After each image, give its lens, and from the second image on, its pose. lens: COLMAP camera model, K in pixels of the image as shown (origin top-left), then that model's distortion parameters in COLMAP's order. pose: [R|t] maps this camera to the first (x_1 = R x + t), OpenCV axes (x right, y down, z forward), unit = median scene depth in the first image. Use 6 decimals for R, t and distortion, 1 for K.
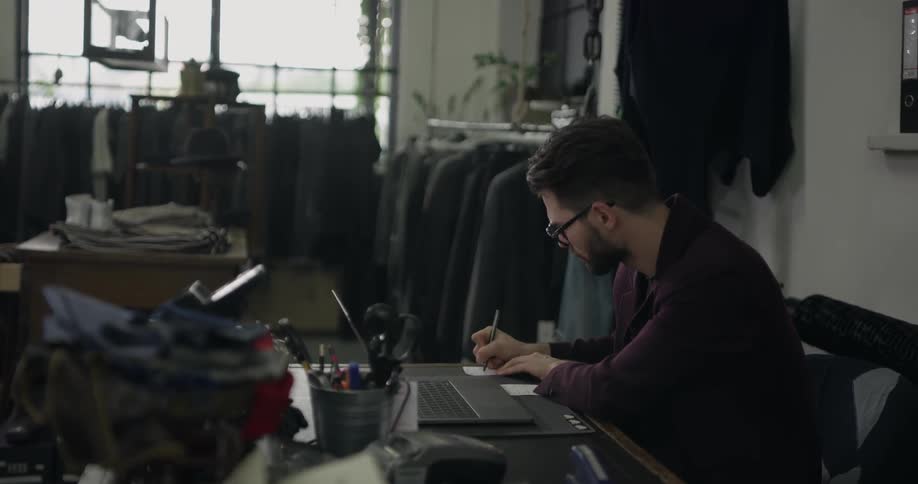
lens RADIAL K [[1062.4, 0, 442.1], [0, 1062.4, 235.1], [0, 0, 1]] dist [-0.016698, -0.032022]
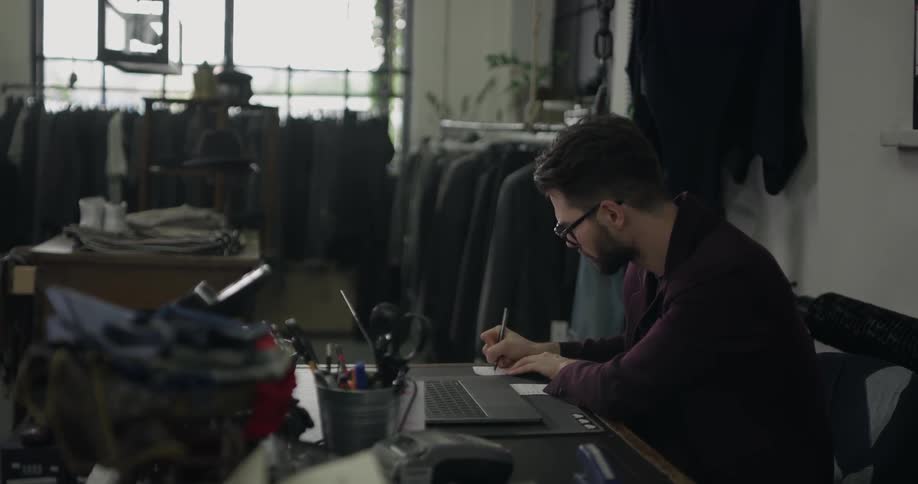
lens RADIAL K [[1062.4, 0, 442.1], [0, 1062.4, 235.1], [0, 0, 1]] dist [-0.016698, -0.032022]
pose [[0.999859, -0.006005, -0.015655, 0.004032], [0.005986, 0.999981, -0.001271, 0.000793], [0.015662, 0.001177, 0.999877, 0.000617]]
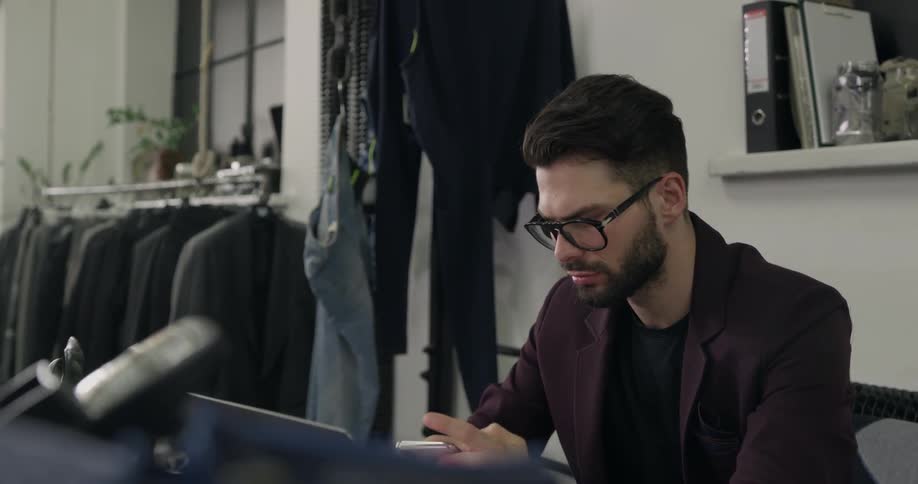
lens RADIAL K [[1062.4, 0, 442.1], [0, 1062.4, 235.1], [0, 0, 1]] dist [-0.016698, -0.032022]
pose [[0.917089, -0.022124, 0.398069, -0.090410], [0.057682, 0.995317, -0.077572, 0.013442], [-0.394489, 0.094102, 0.914070, 0.203802]]
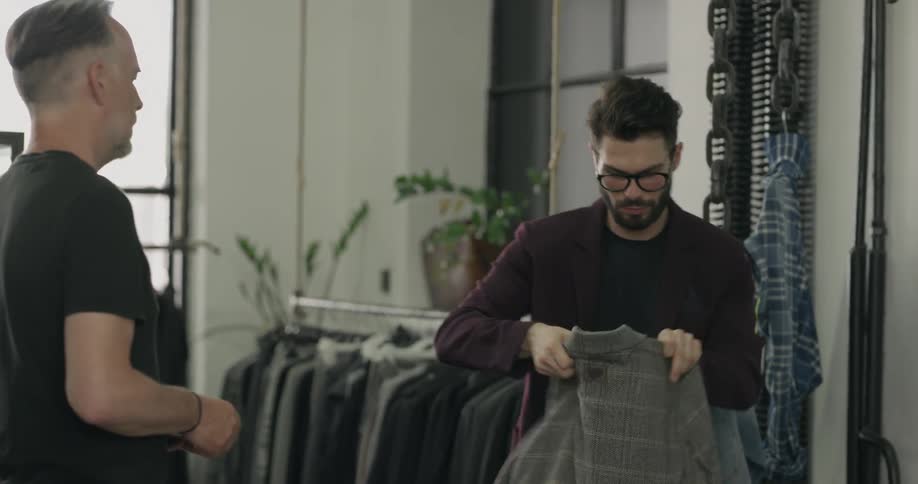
lens RADIAL K [[3208.1, 0, 459.0], [0, 3208.1, 242.0], [0, 0, 1]] dist [0.061215, -0.361160]
pose [[0.983710, -0.021259, 0.178503, -0.325269], [0.038816, 0.994677, -0.095452, 0.025449], [-0.175523, 0.100825, 0.979299, -0.827322]]
